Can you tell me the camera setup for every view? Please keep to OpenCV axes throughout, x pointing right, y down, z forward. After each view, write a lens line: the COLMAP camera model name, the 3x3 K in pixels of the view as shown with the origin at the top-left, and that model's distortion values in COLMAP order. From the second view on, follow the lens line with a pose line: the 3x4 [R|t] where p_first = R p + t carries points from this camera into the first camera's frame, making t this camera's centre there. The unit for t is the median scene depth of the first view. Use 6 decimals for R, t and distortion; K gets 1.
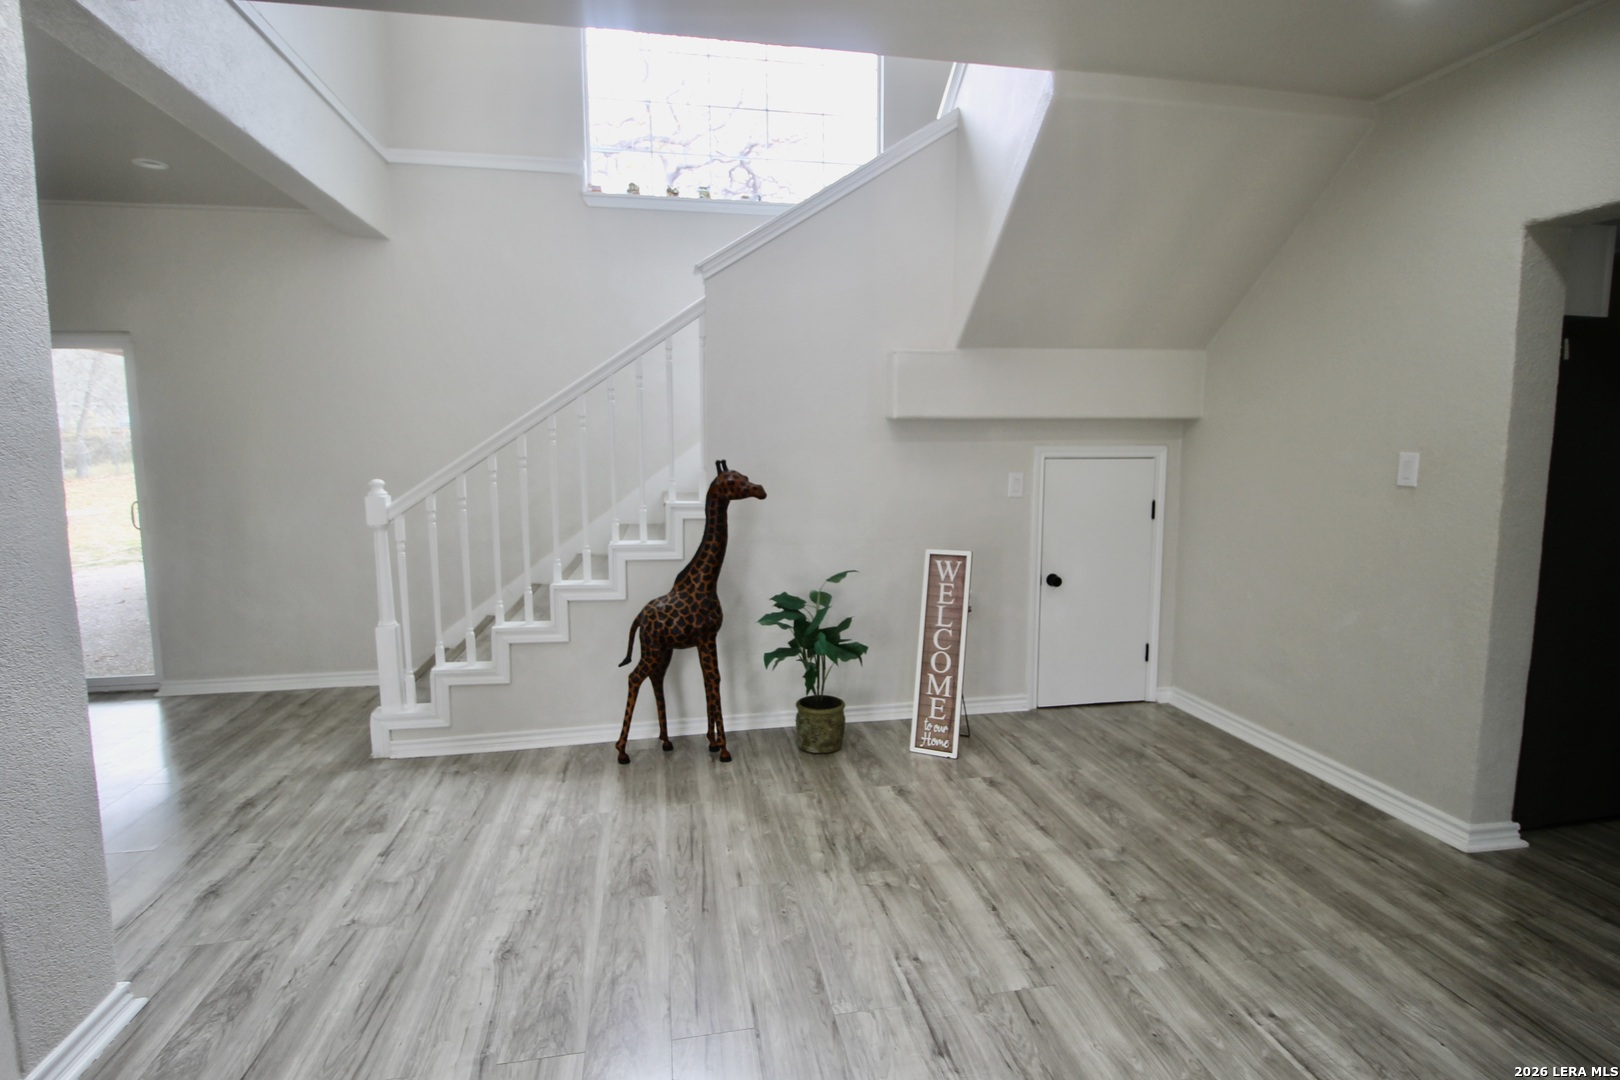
lens RADIAL K [[826.2, 0, 814.0], [0, 826.2, 546.6], [0, 0, 1]] dist [0.007159, 0.000205]
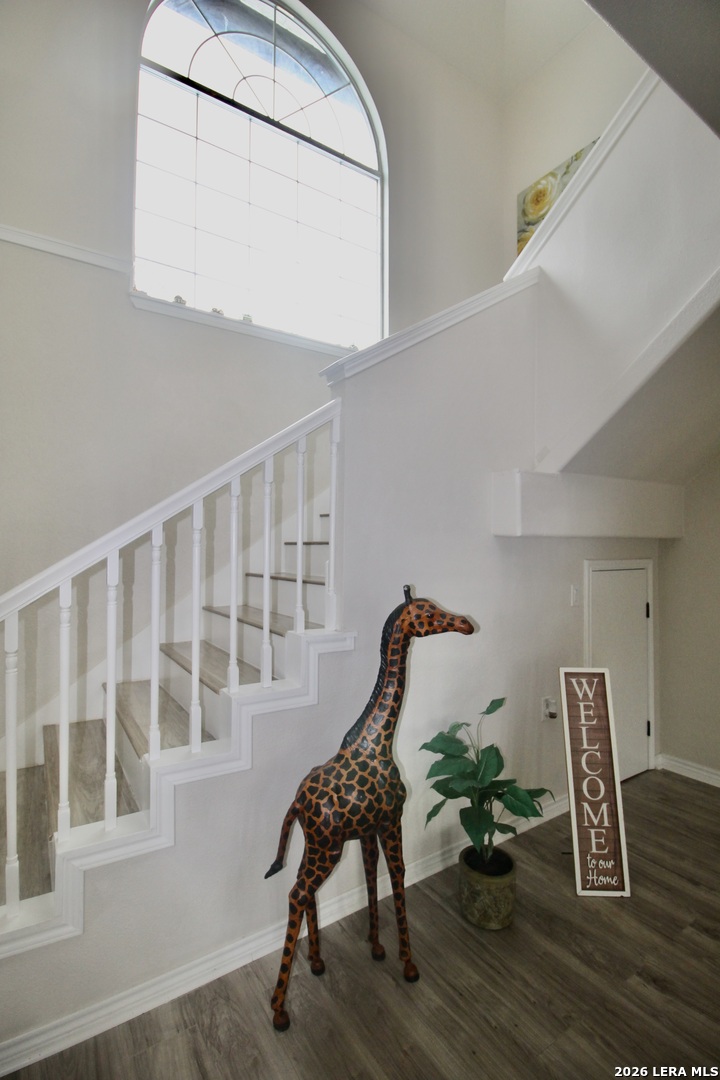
lens RADIAL K [[511.6, 0, 360.3], [0, 511.6, 534.5], [0, 0, 1]] dist [-0.021186, -0.000669]
pose [[0.923722, 0.015214, 0.382762, -0.327065], [0.039145, 0.990231, -0.133831, -0.084052], [-0.381059, 0.138606, 0.914102, 0.525273]]
